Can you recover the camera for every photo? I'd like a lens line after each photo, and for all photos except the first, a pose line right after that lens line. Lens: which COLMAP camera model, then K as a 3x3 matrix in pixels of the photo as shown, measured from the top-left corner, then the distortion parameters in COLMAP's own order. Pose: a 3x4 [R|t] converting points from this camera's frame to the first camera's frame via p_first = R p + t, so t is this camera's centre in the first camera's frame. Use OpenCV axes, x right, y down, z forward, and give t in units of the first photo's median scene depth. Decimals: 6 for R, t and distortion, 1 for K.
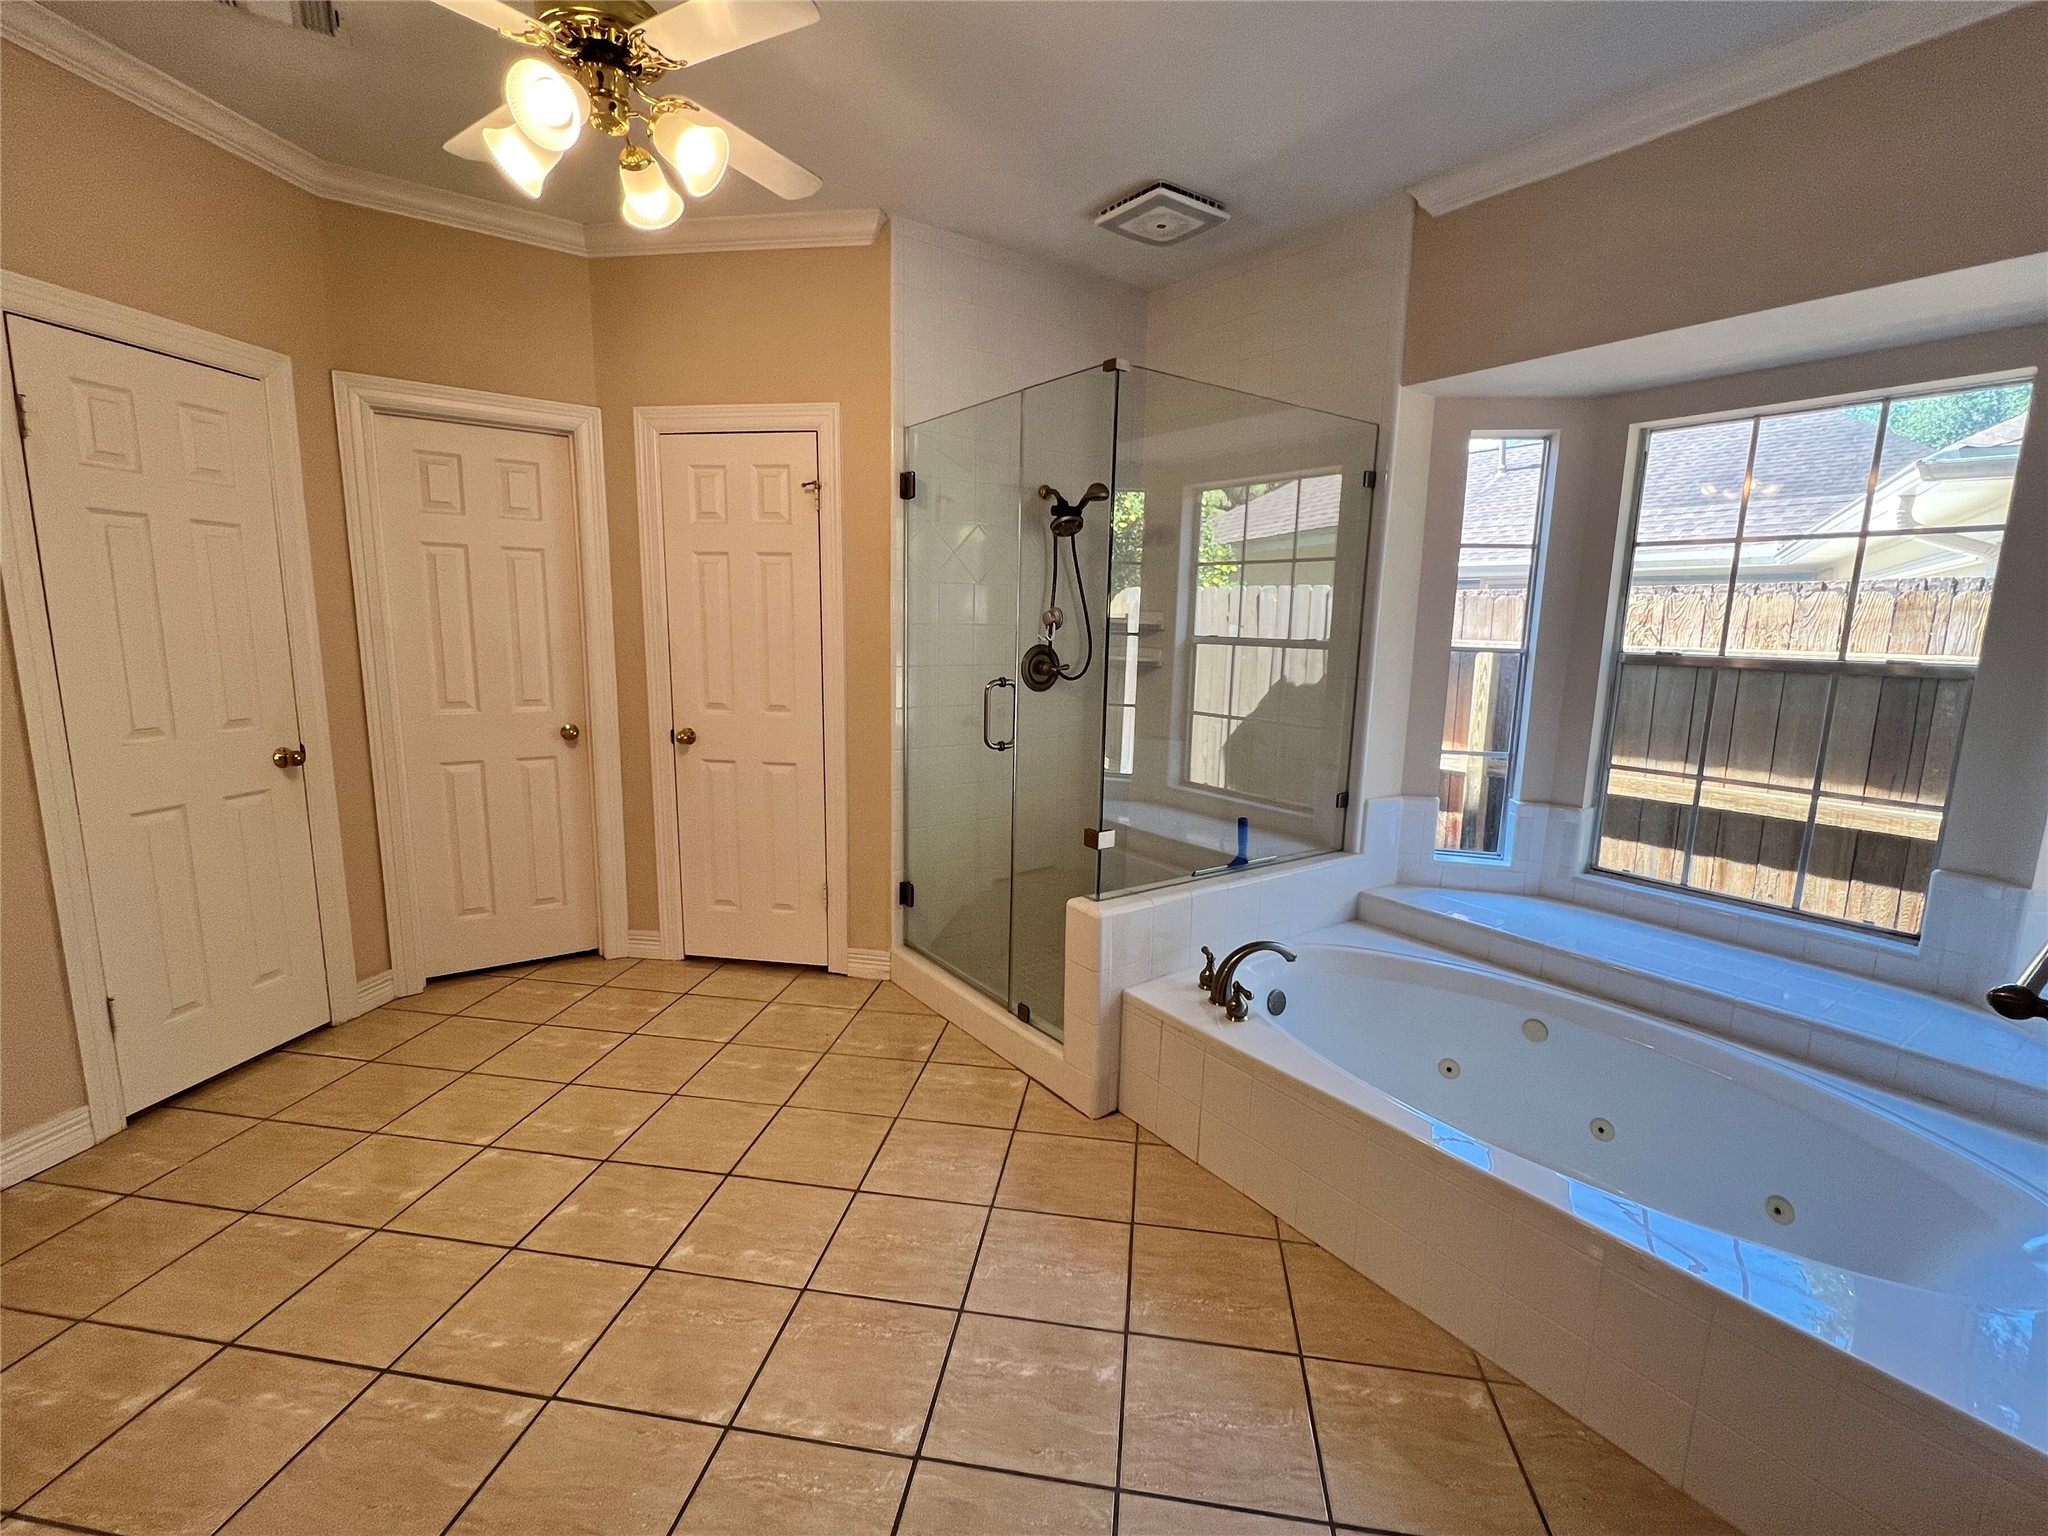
lens RADIAL K [[907.6, 0, 1029.1], [0, 907.6, 766.5], [0, 0, 1]] dist [-0.003477, 0.000169]
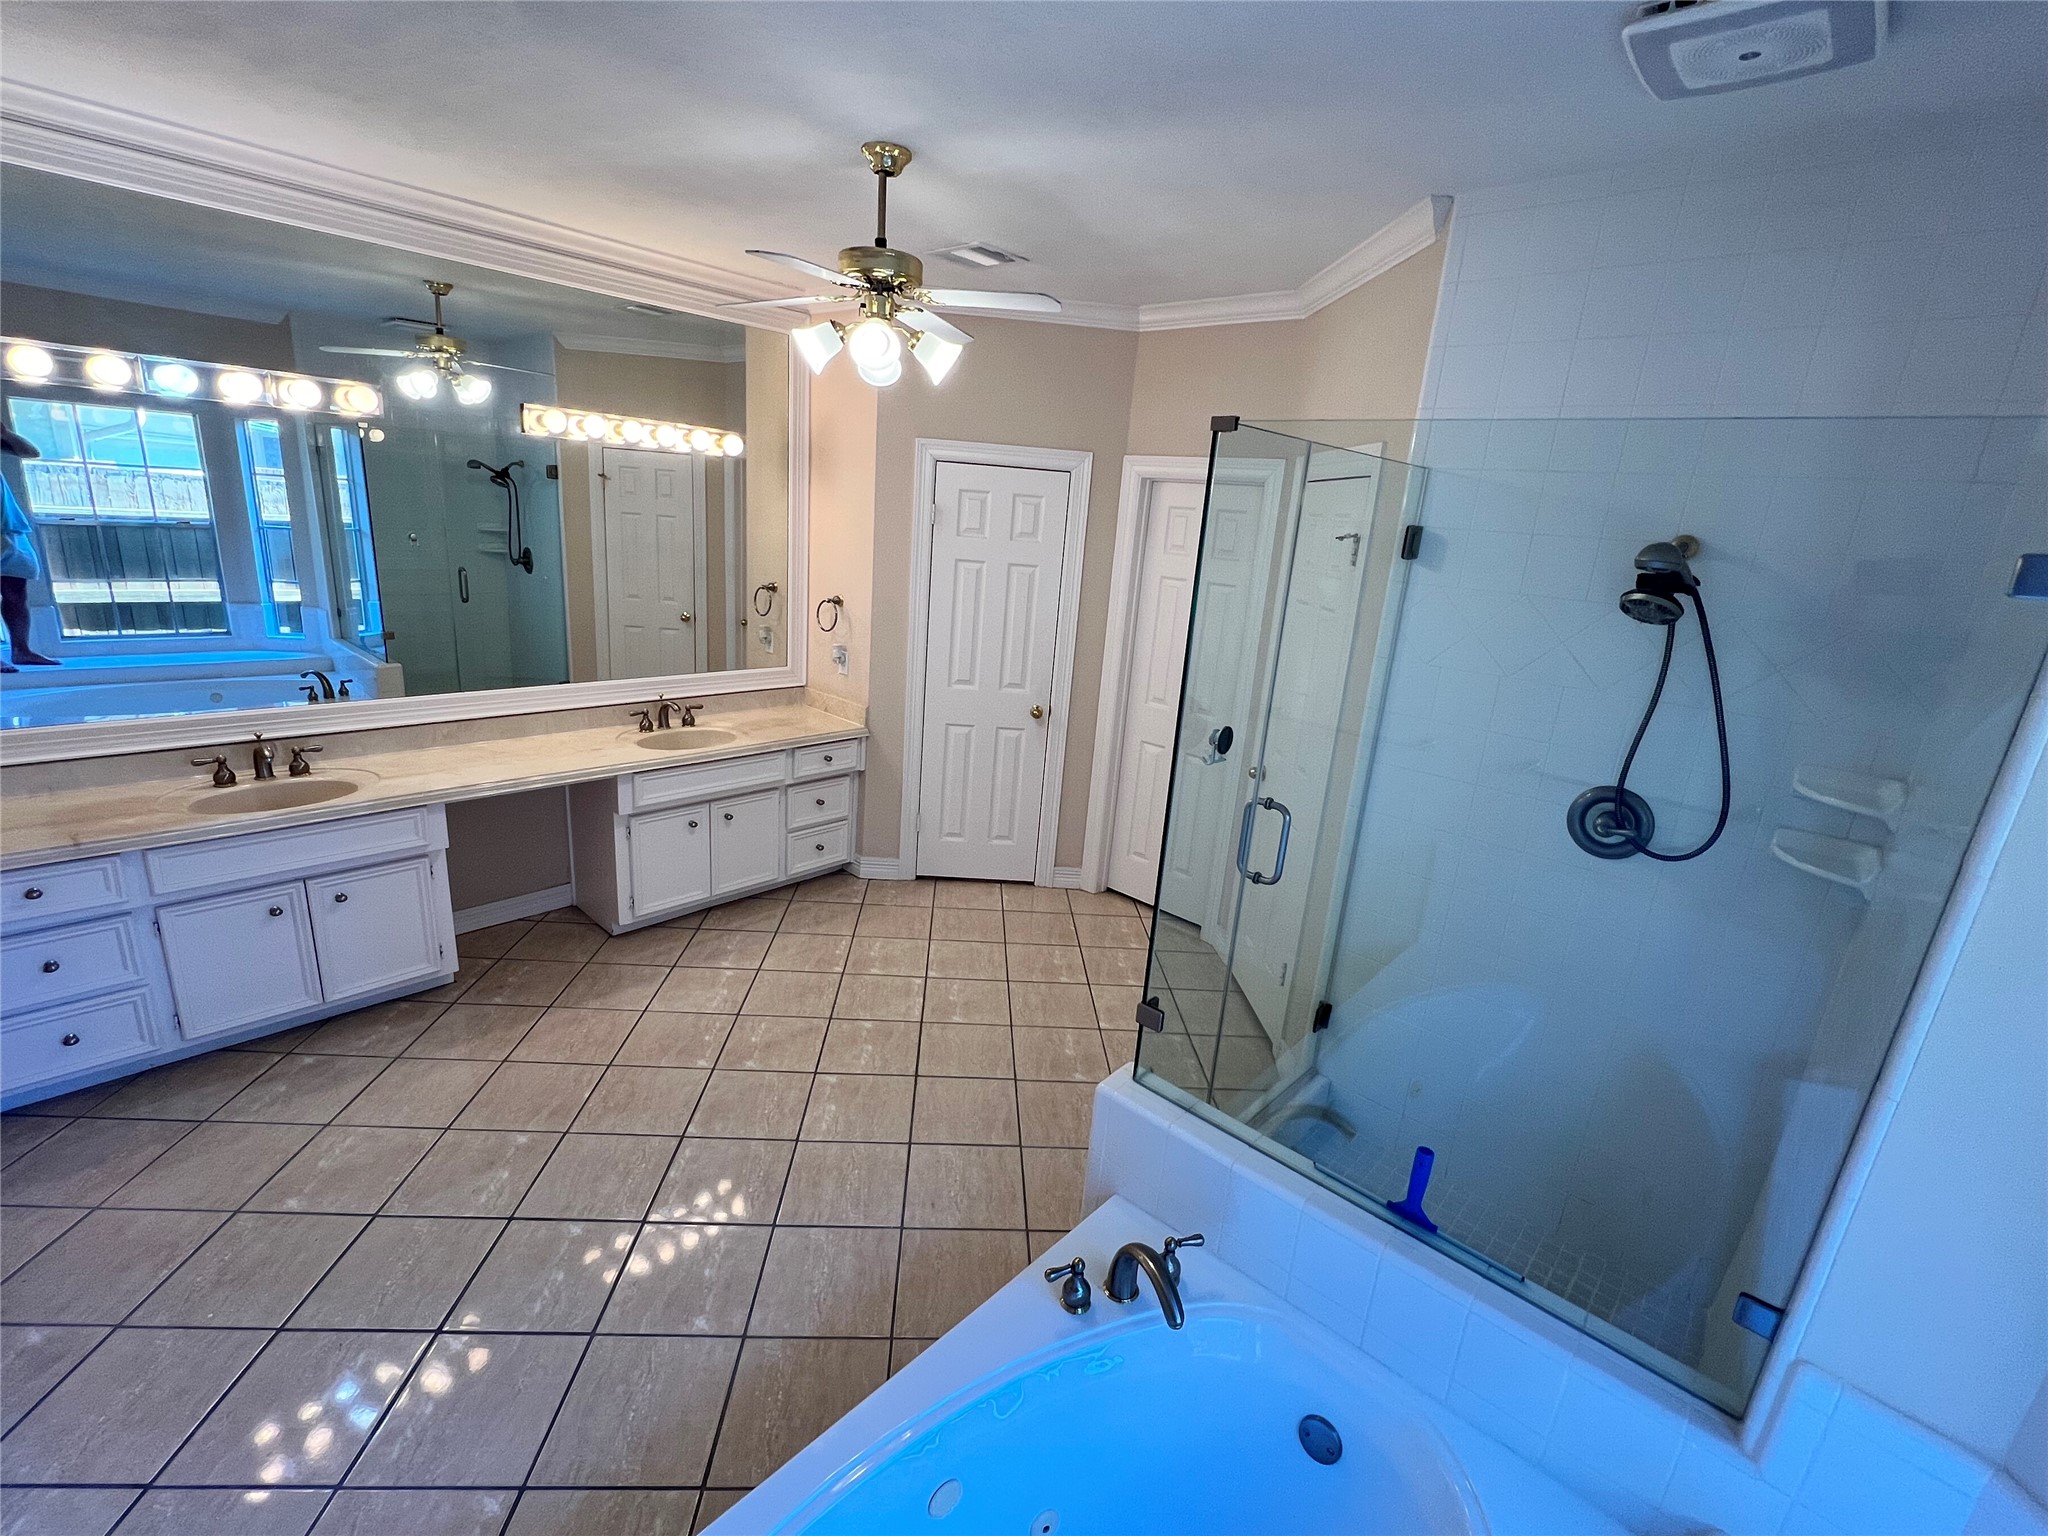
lens RADIAL K [[907.6, 0, 1022.2], [0, 907.6, 773.6], [0, 0, 1]] dist [-0.003477, 0.000169]
pose [[0.202951, 0.267354, -0.941983, 0.716615], [-0.224948, 0.949005, 0.220881, -0.260820], [0.953000, 0.167069, 0.252743, 0.617011]]
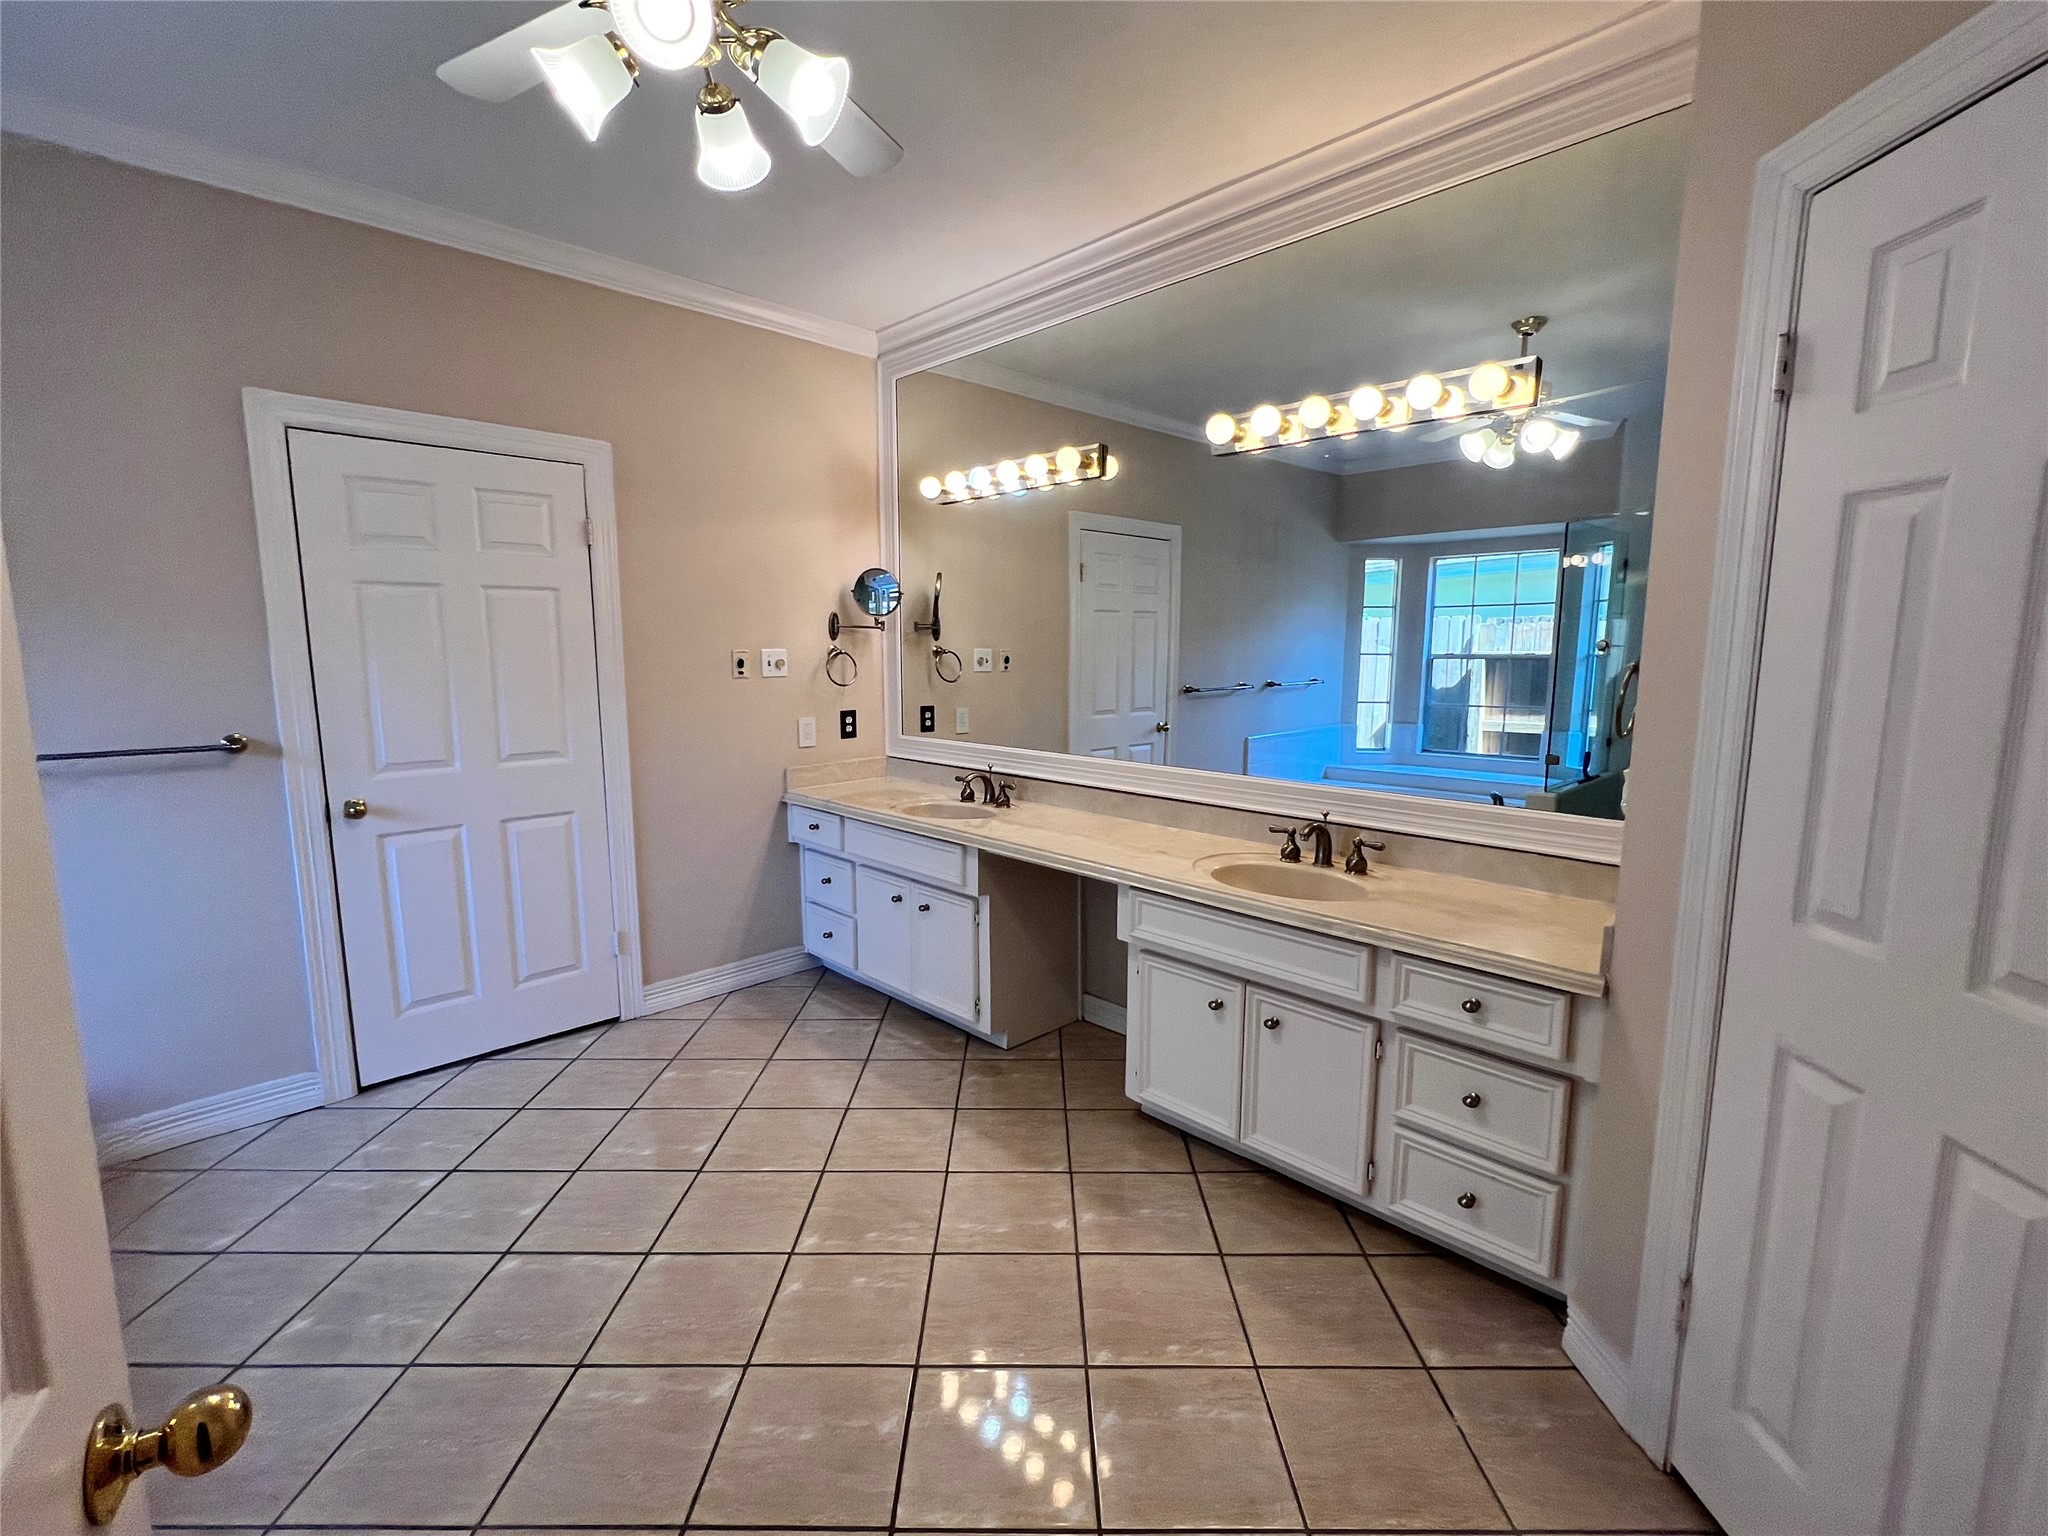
lens RADIAL K [[907.6, 0, 1026.0], [0, 907.6, 771.7], [0, 0, 1]] dist [-0.003477, 0.000169]
pose [[-0.988955, -0.003623, -0.148172, -0.399265], [-0.046316, 0.957191, 0.285726, -0.218251], [0.140793, 0.289433, -0.946787, 1.250858]]
